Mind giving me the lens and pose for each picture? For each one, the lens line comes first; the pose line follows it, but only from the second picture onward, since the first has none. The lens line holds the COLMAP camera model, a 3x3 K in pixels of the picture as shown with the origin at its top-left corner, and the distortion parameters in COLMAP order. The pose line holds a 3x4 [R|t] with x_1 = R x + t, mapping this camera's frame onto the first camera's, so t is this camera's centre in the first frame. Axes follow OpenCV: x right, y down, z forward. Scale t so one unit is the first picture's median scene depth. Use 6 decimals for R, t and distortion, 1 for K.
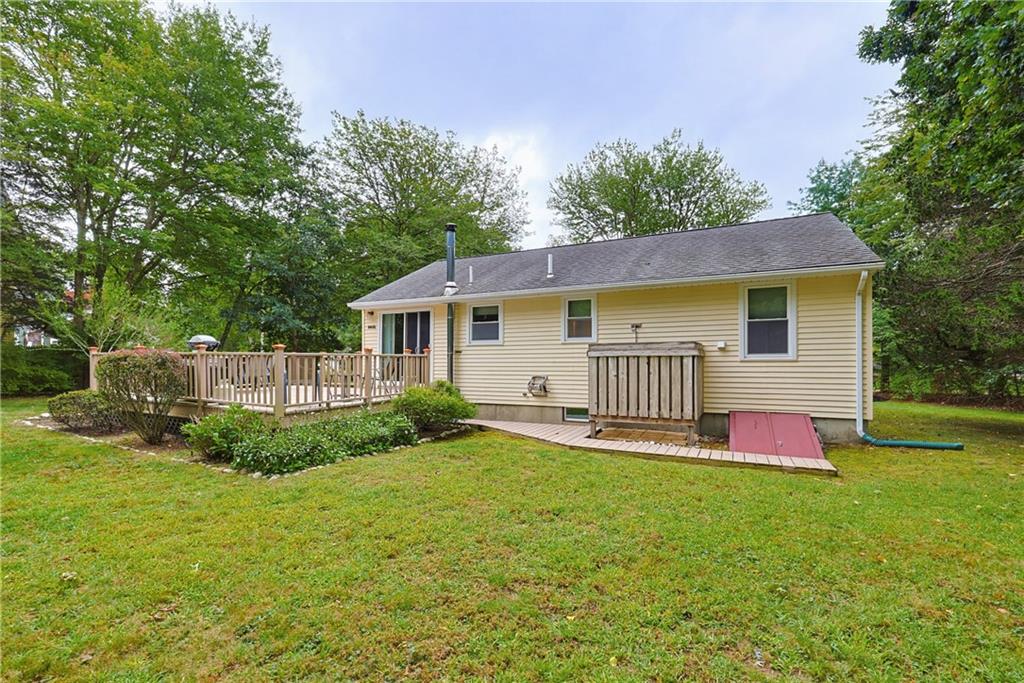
lens RADIAL K [[445.7, 0, 527.0], [0, 445.7, 357.4], [0, 0, 1]] dist [-0.000751, 0.000560]
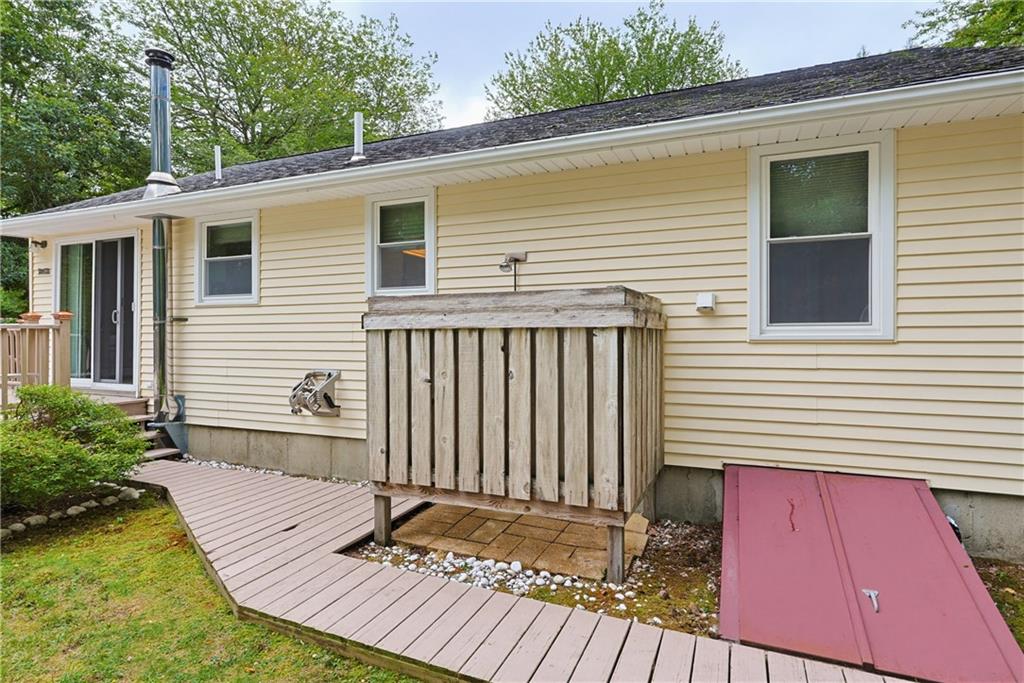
lens RADIAL K [[512.9, 0, 536.9], [0, 512.9, 335.7], [0, 0, 1]] dist [0.004685, -0.000172]
pose [[0.998159, 0.000923, 0.060645, 0.221541], [-0.001460, 0.999960, 0.008824, -0.000587], [-0.060634, -0.008897, 0.998120, 0.472189]]
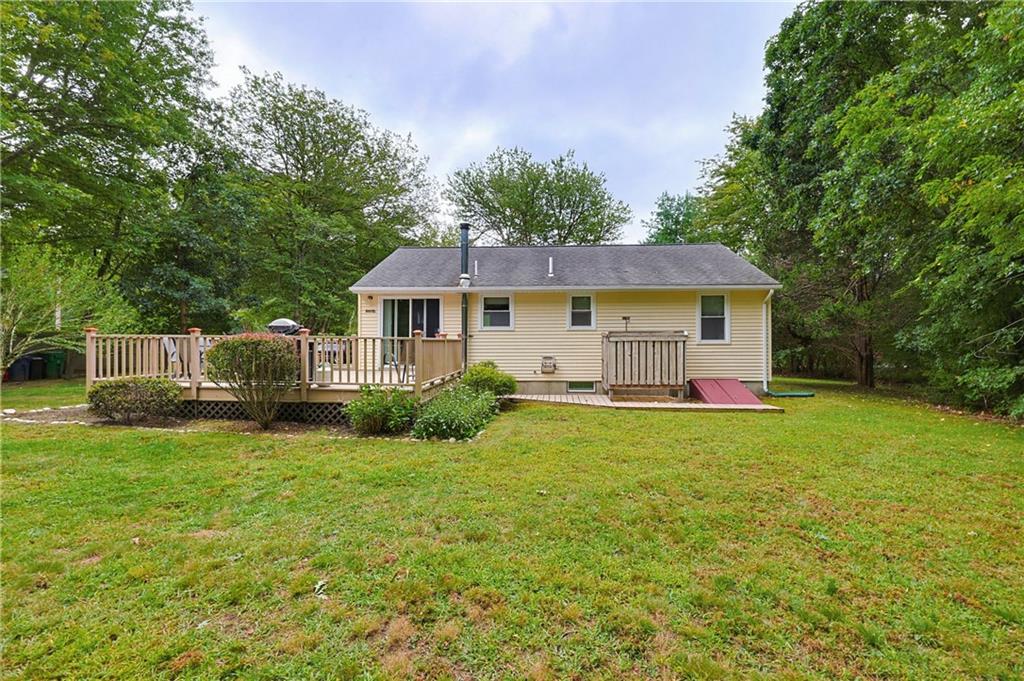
lens RADIAL K [[445.7, 0, 518.7], [0, 445.7, 340.3], [0, 0, 1]] dist [-0.000751, 0.000560]
pose [[0.920783, 0.004164, 0.390053, -0.541486], [-0.004745, 0.999989, 0.000526, -0.003380], [-0.390047, -0.002335, 0.920792, -0.102549]]
